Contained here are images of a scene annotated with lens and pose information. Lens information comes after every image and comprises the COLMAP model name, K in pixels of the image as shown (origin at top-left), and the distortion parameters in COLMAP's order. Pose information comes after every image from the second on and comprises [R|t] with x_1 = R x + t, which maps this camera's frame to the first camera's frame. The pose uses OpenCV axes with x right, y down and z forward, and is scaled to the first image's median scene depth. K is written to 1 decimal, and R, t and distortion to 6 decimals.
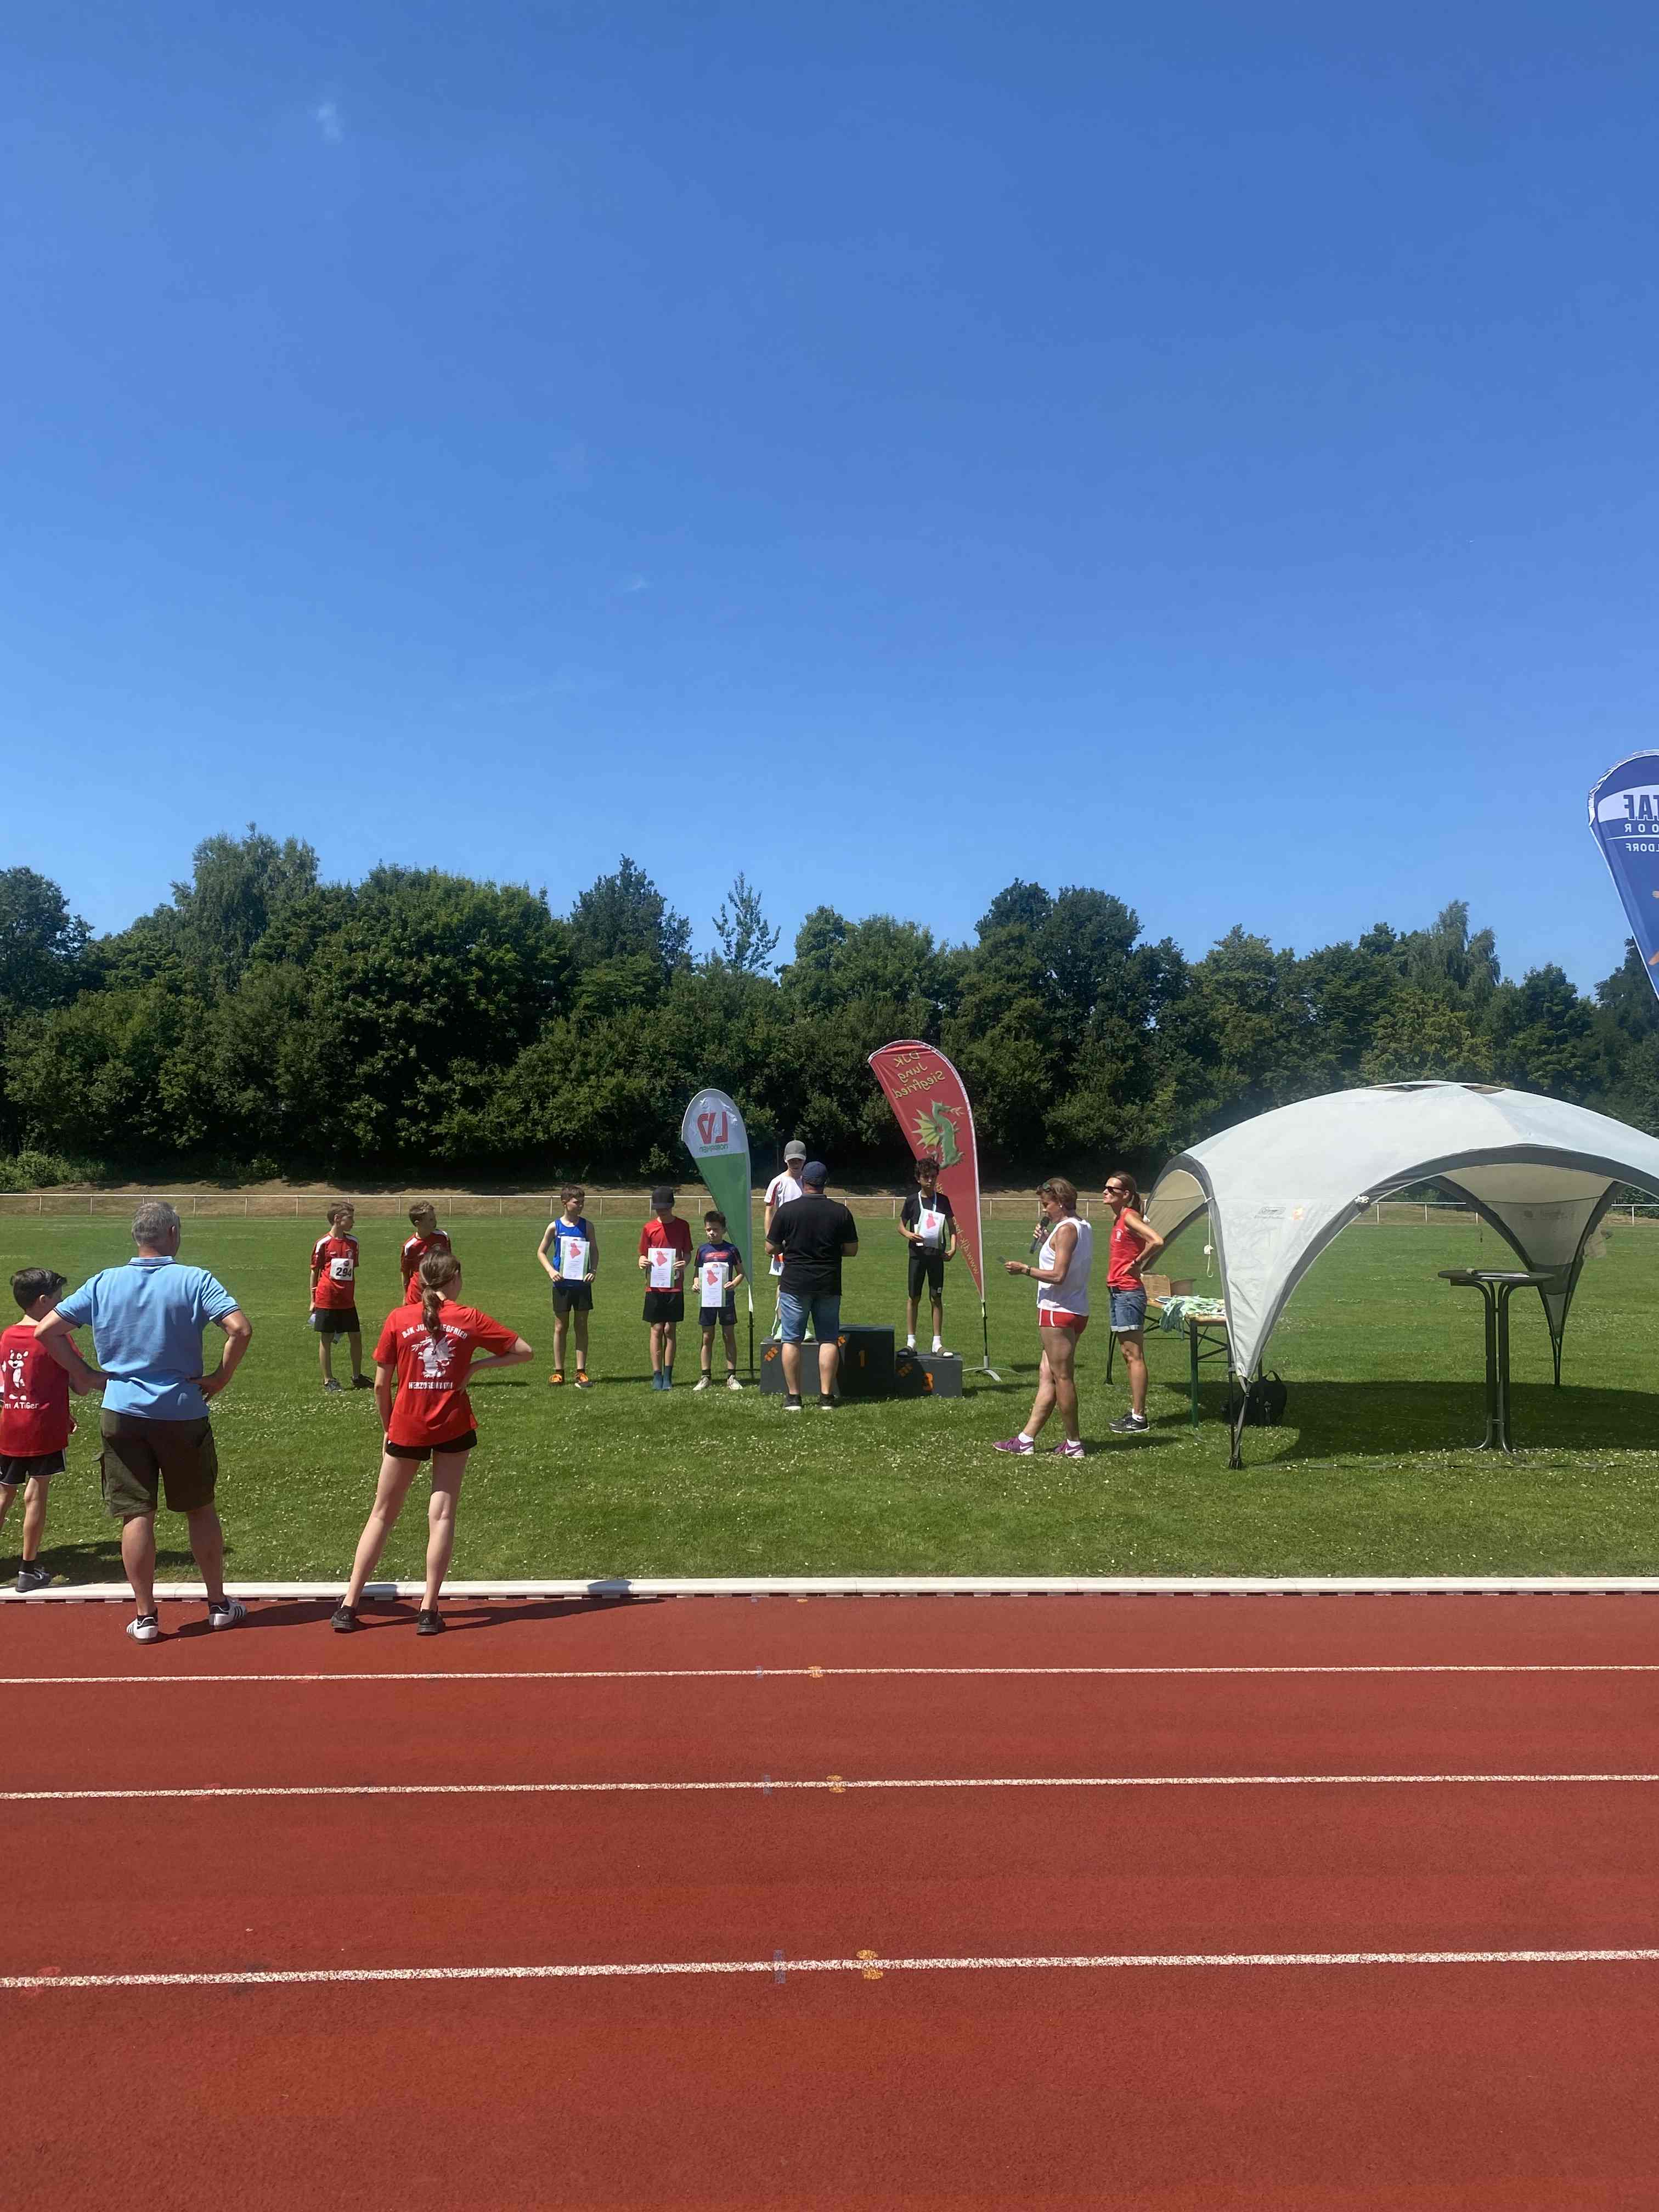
lens RADIAL K [[1822.4, 0, 829.5], [0, 1822.4, 1106.0], [0, 0, 1]] dist [0.046184, -0.059936]
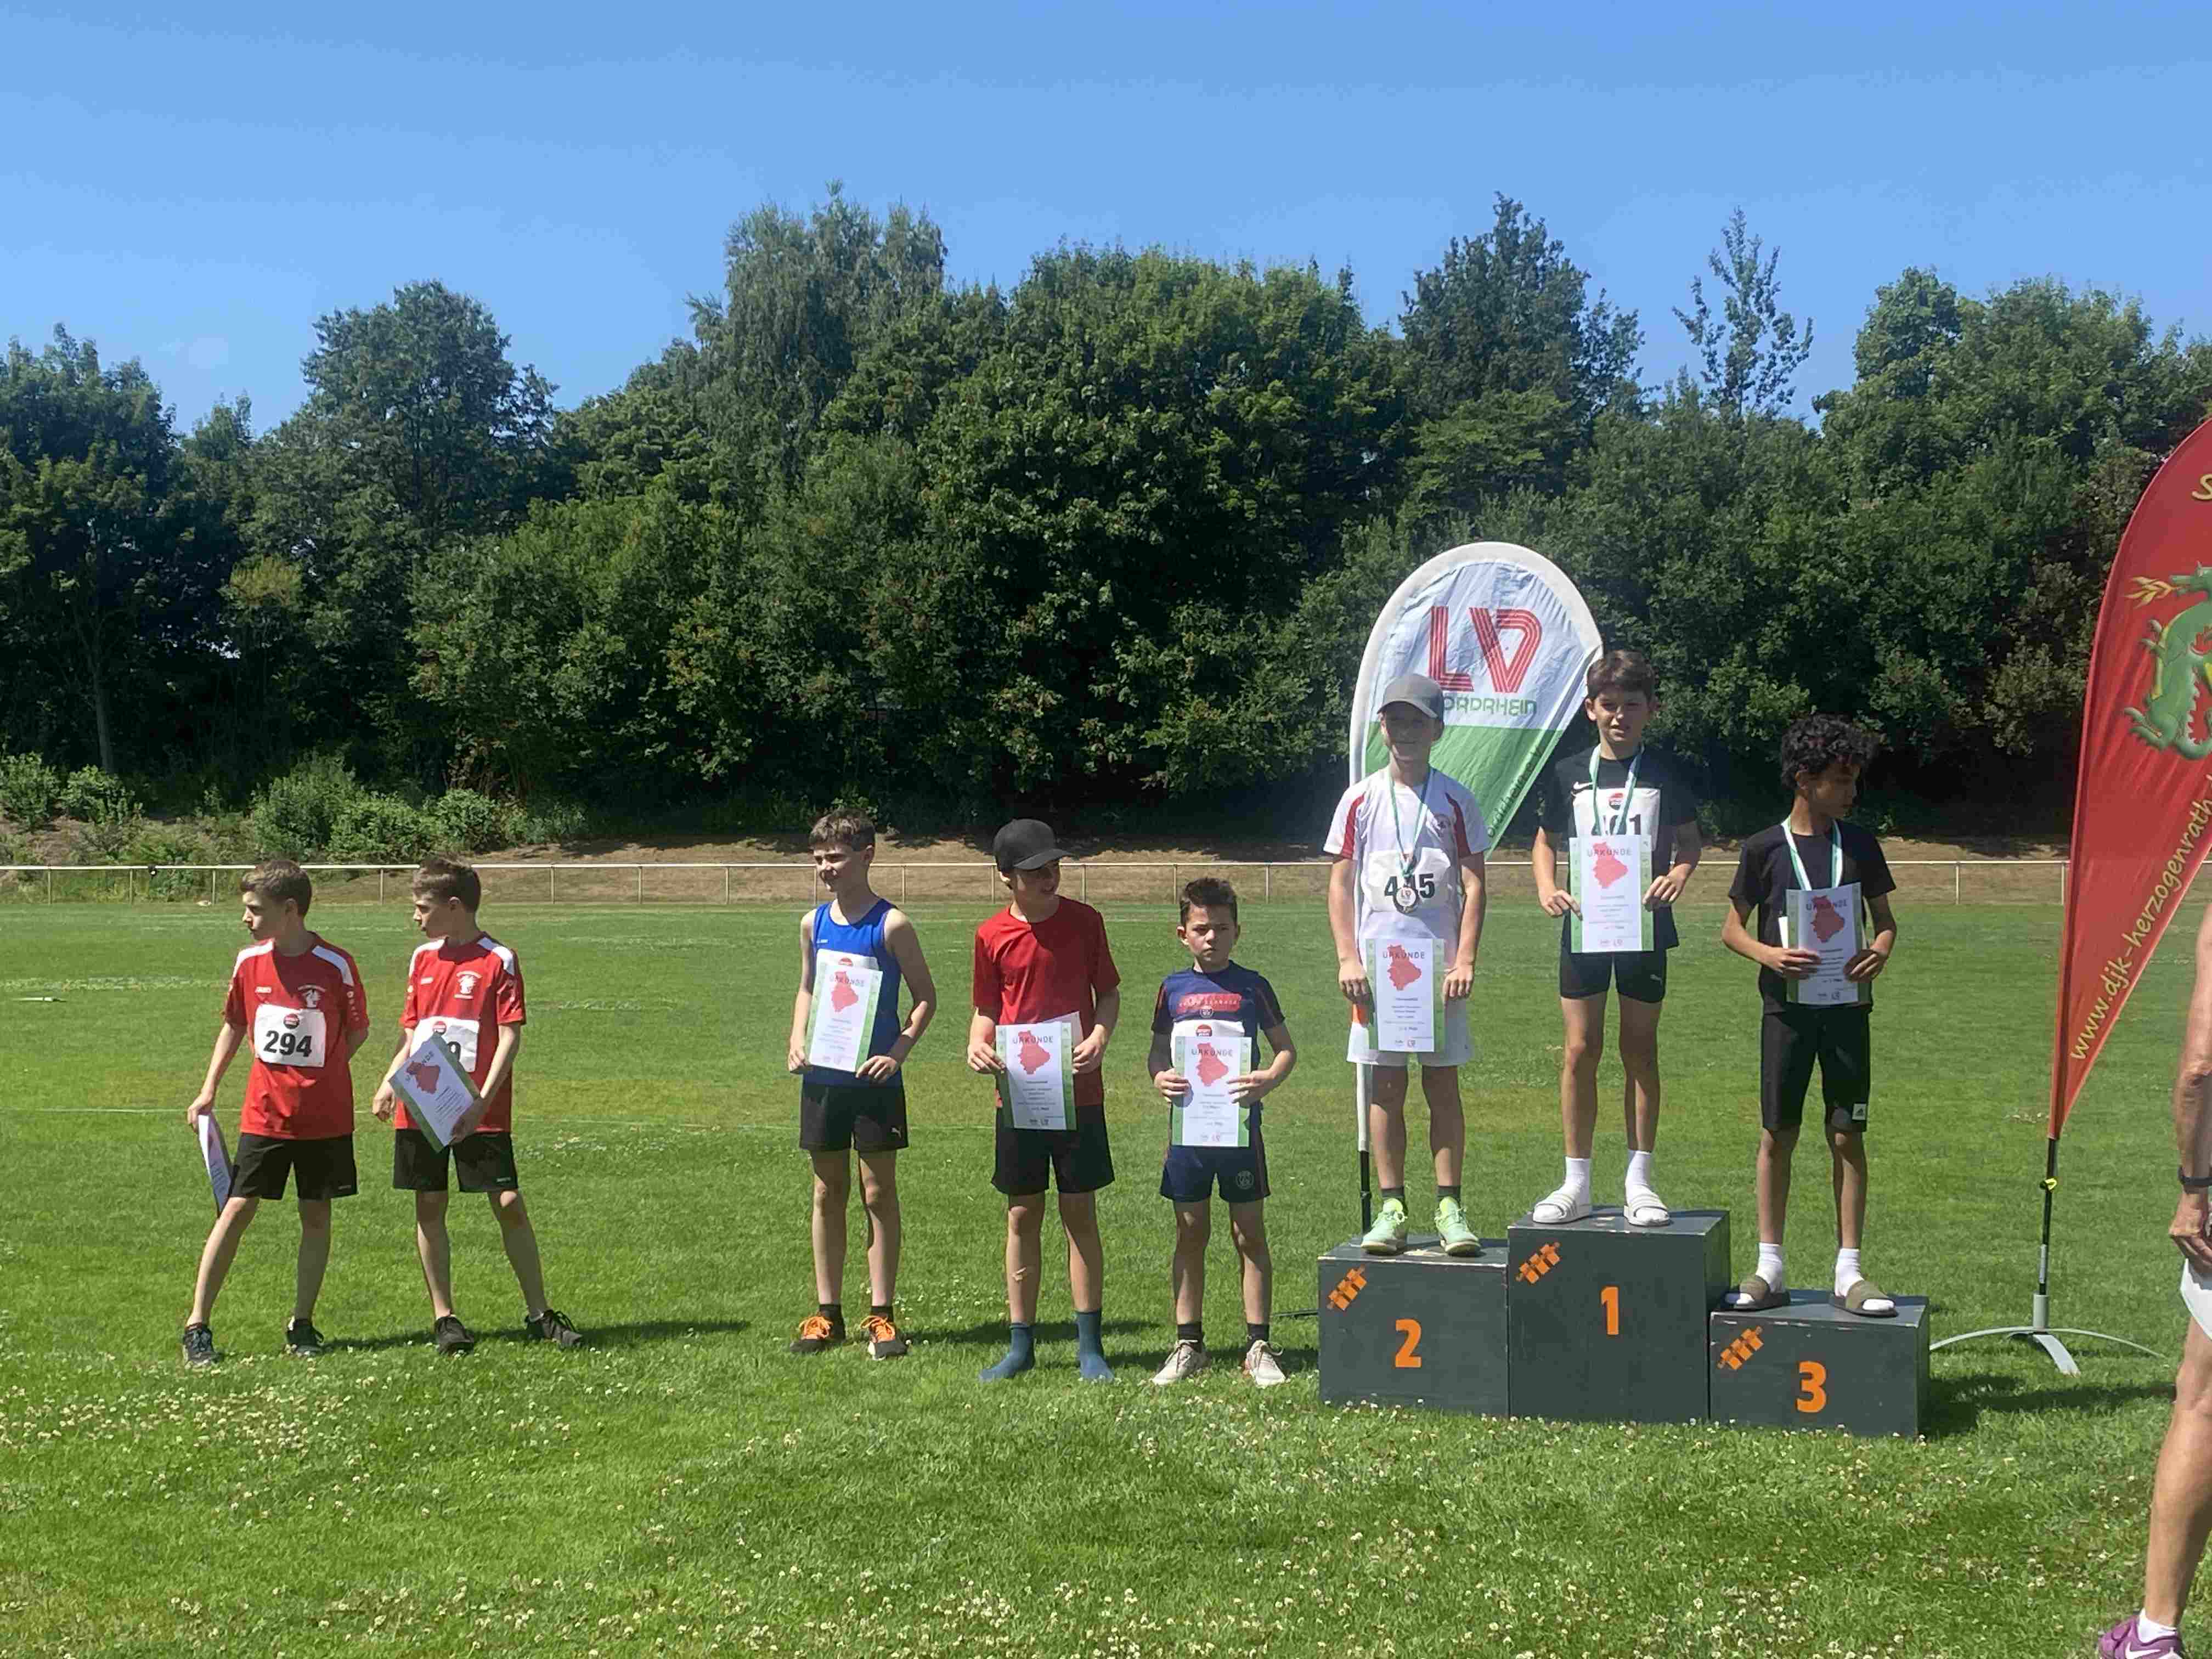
lens RADIAL K [[3185.6, 0, 1111.5], [0, 3185.6, 787.3], [0, 0, 1]] dist [0.241941, -0.860193]
pose [[0.962231, -0.013163, -0.271915, 0.024959], [0.019806, 0.999568, 0.021702, 0.006640], [0.271512, -0.026267, 0.962077, 0.105179]]
